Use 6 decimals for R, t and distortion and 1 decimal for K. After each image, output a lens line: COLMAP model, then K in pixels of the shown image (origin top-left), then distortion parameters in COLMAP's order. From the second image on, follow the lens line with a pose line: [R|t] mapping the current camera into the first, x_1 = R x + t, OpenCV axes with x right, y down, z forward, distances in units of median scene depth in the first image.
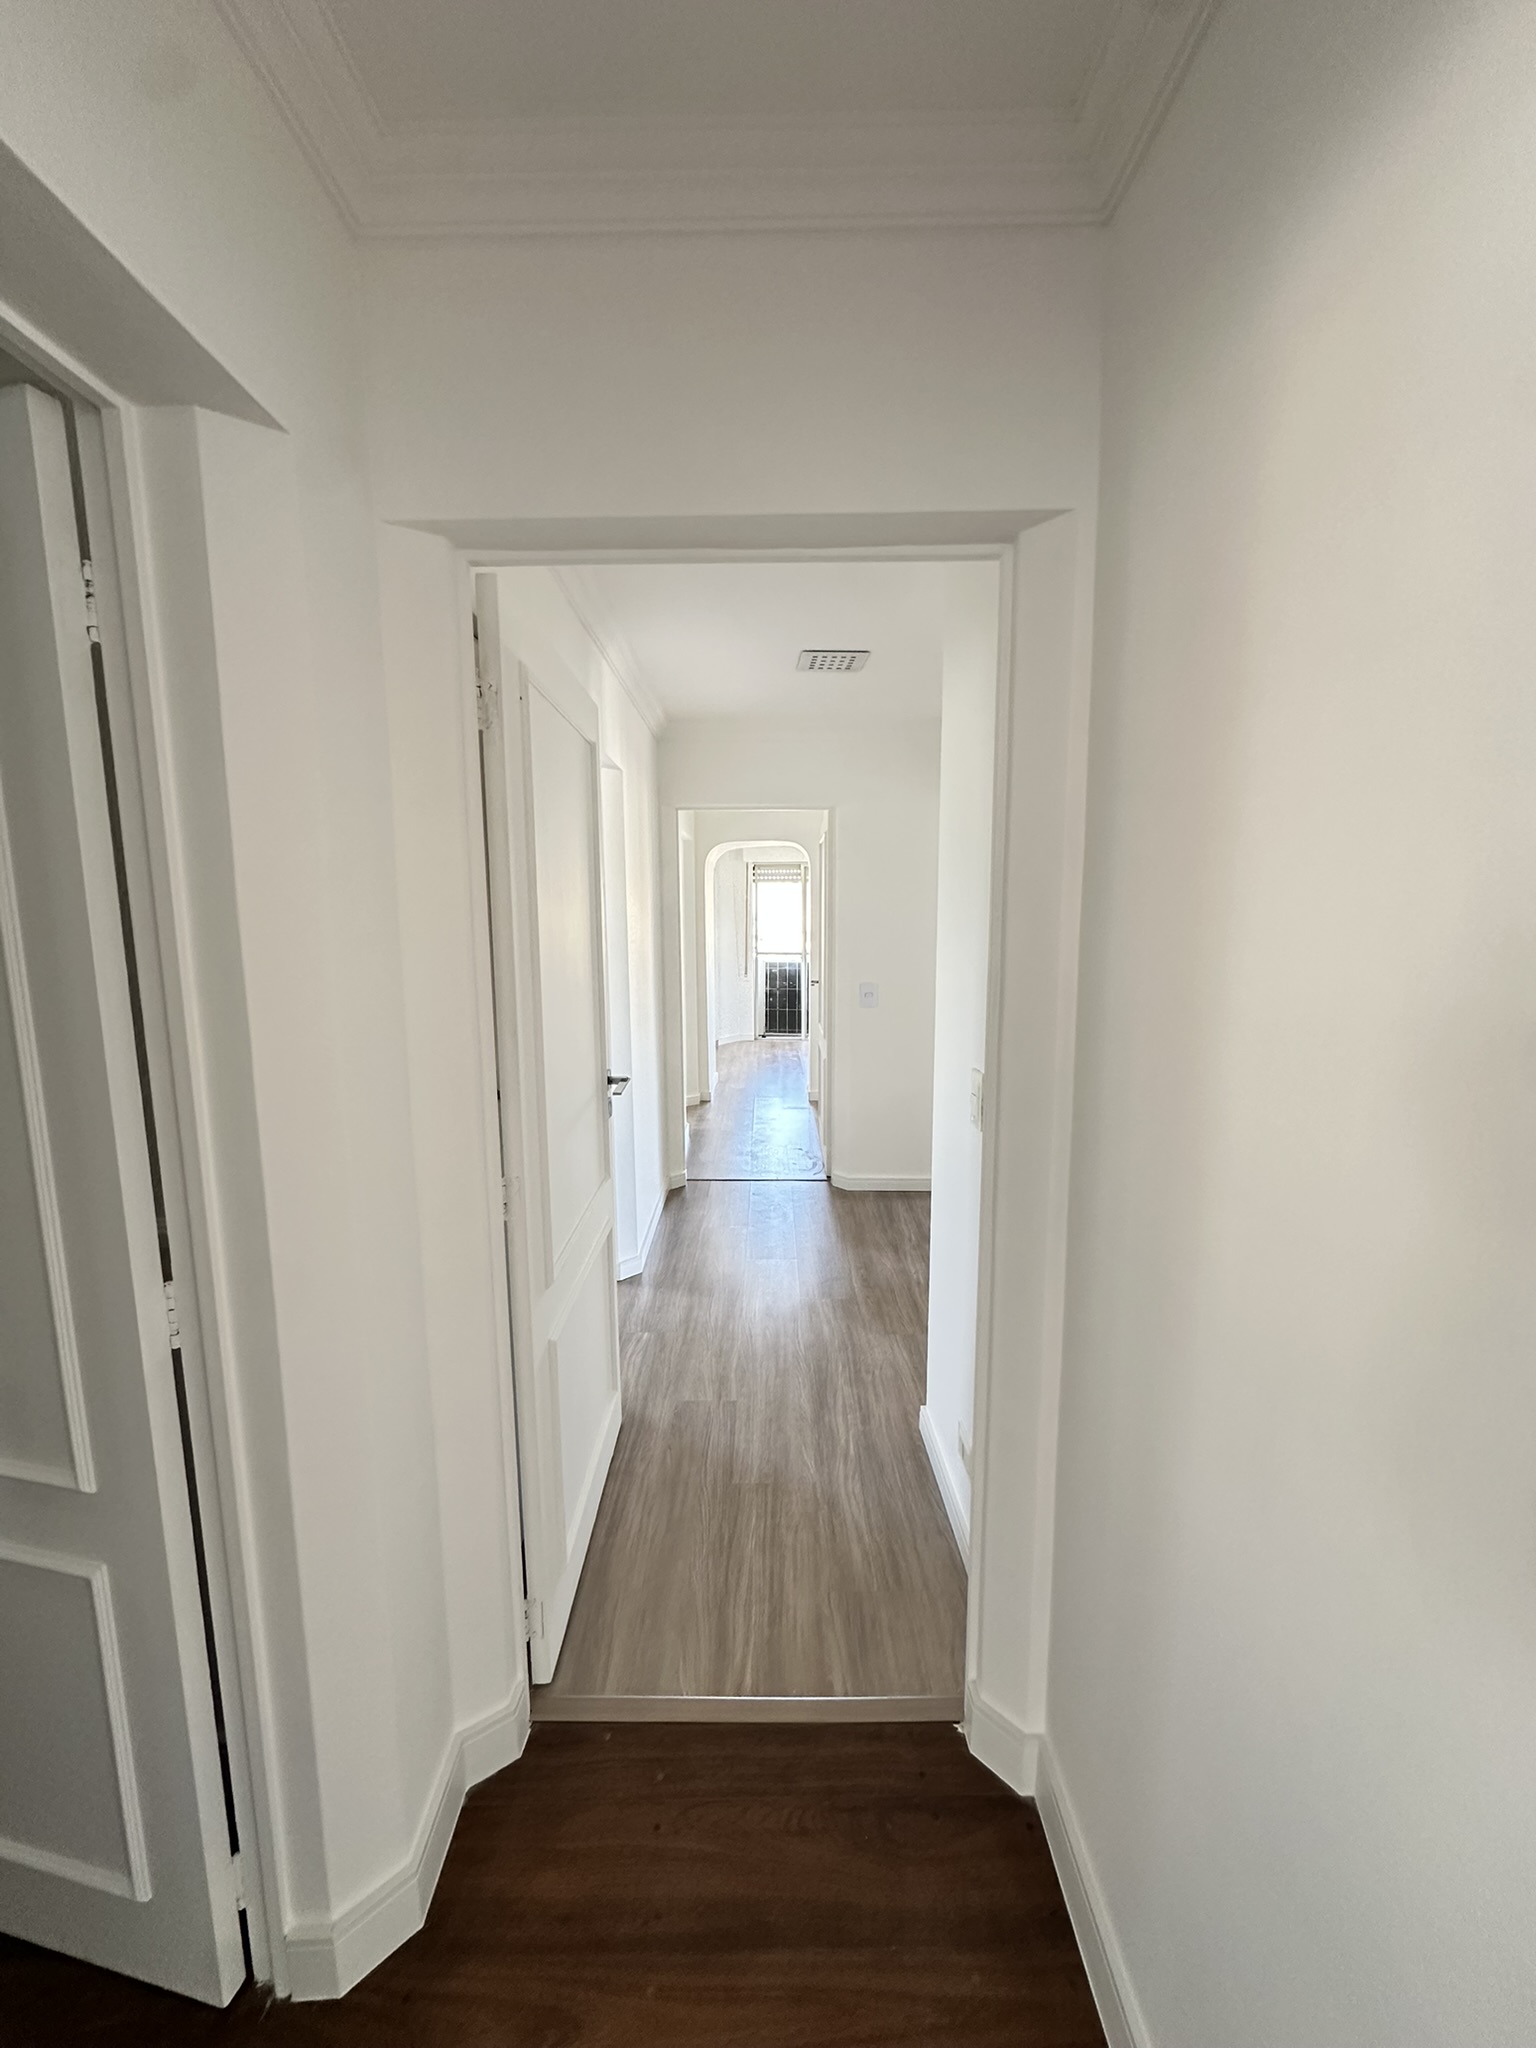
lens RADIAL K [[813.3, 0, 763.2], [0, 813.3, 1023.3], [0, 0, 1]] dist [-0.006185, 0.001665]
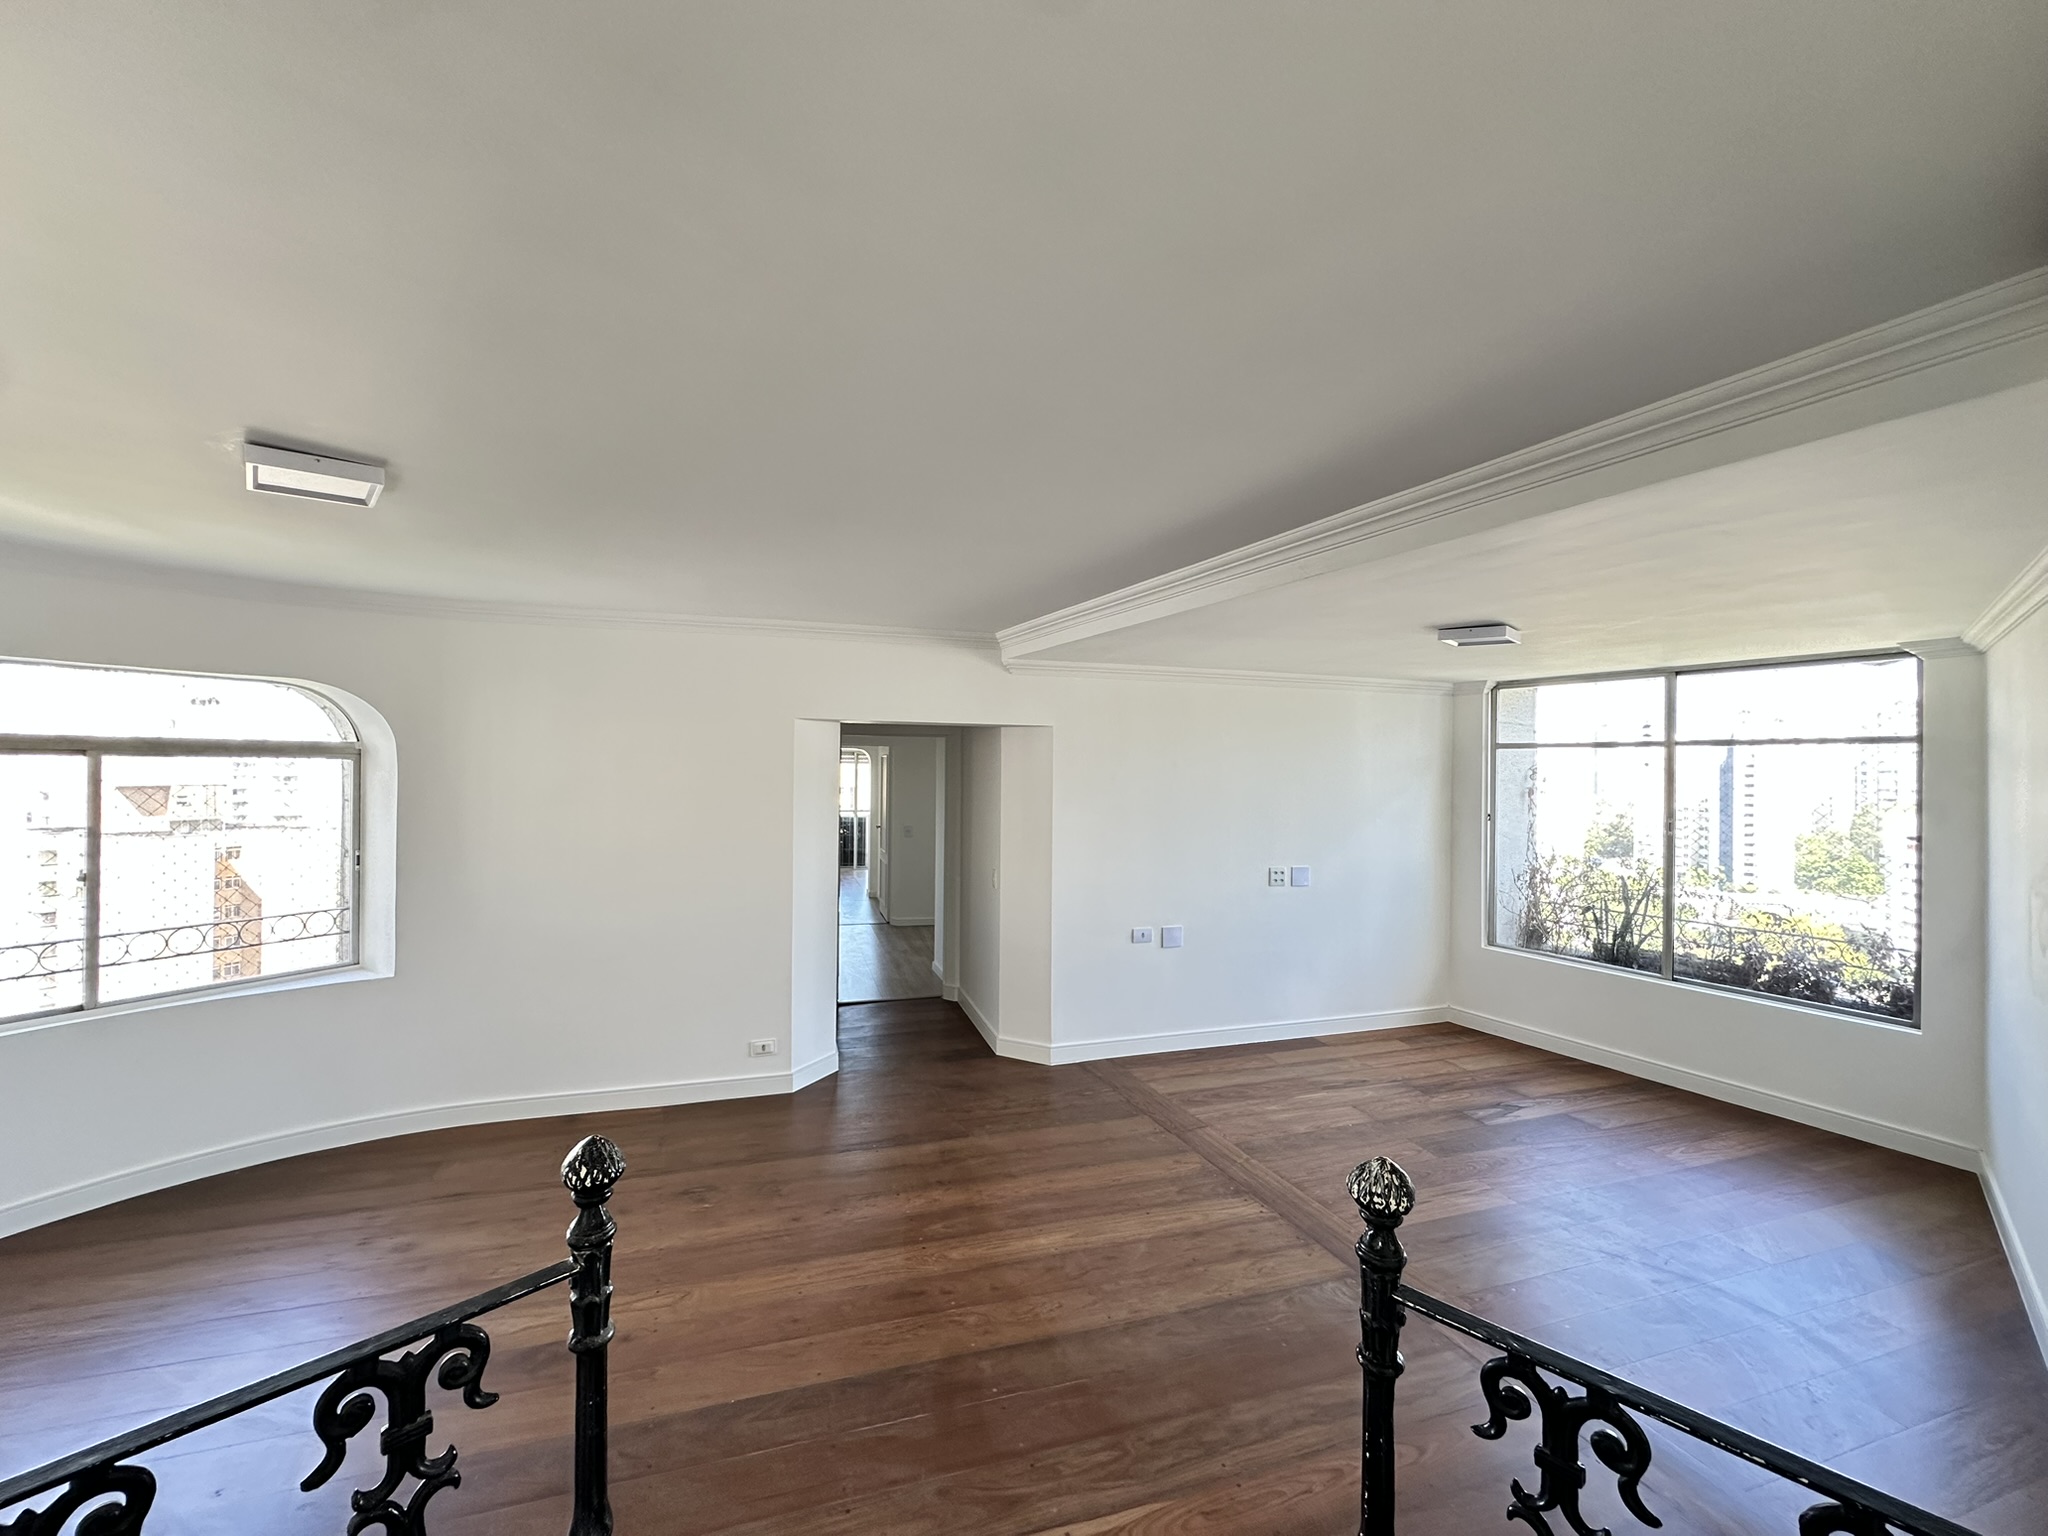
lens RADIAL K [[813.3, 0, 1027.1], [0, 813.3, 767.5], [0, 0, 1]] dist [-0.006185, 0.001665]
pose [[0.954780, 0.014535, 0.296956, -0.121389], [0.025874, 0.990952, -0.131696, 0.051490], [-0.296184, 0.133424, 0.945766, -0.657937]]
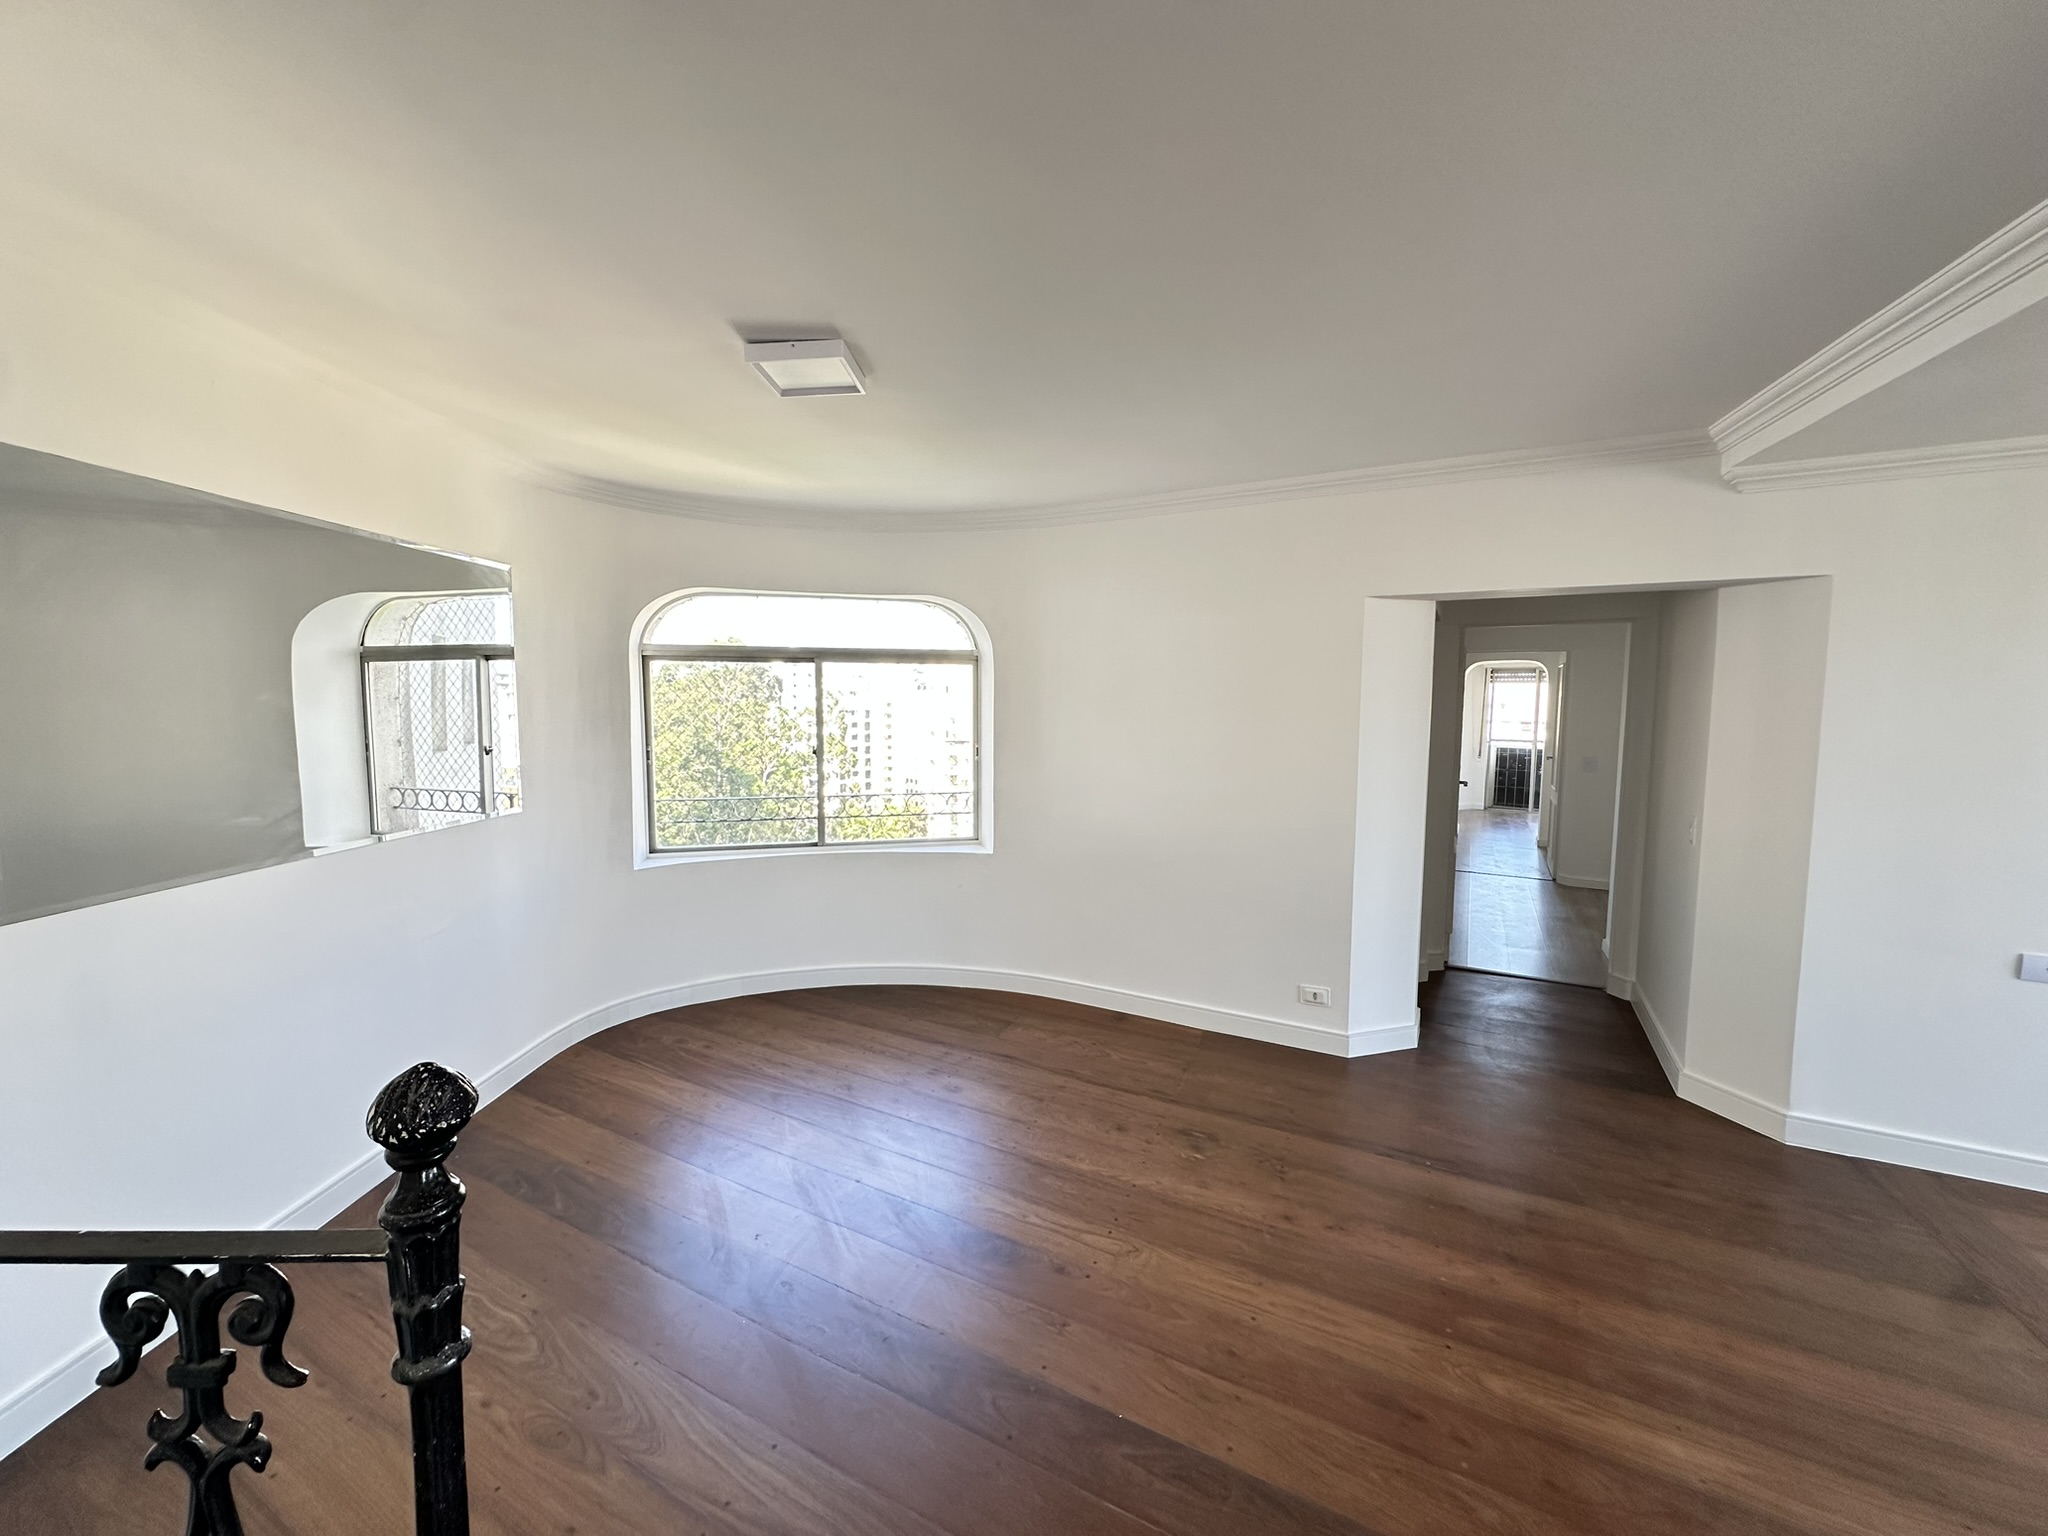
lens RADIAL K [[813.3, 0, 1025.6], [0, 813.3, 768.7], [0, 0, 1]] dist [-0.006185, 0.001665]
pose [[0.878118, 0.049098, -0.475918, -0.050389], [-0.072069, 0.996945, -0.030125, 0.059808], [0.472985, 0.060753, 0.878973, -0.543195]]
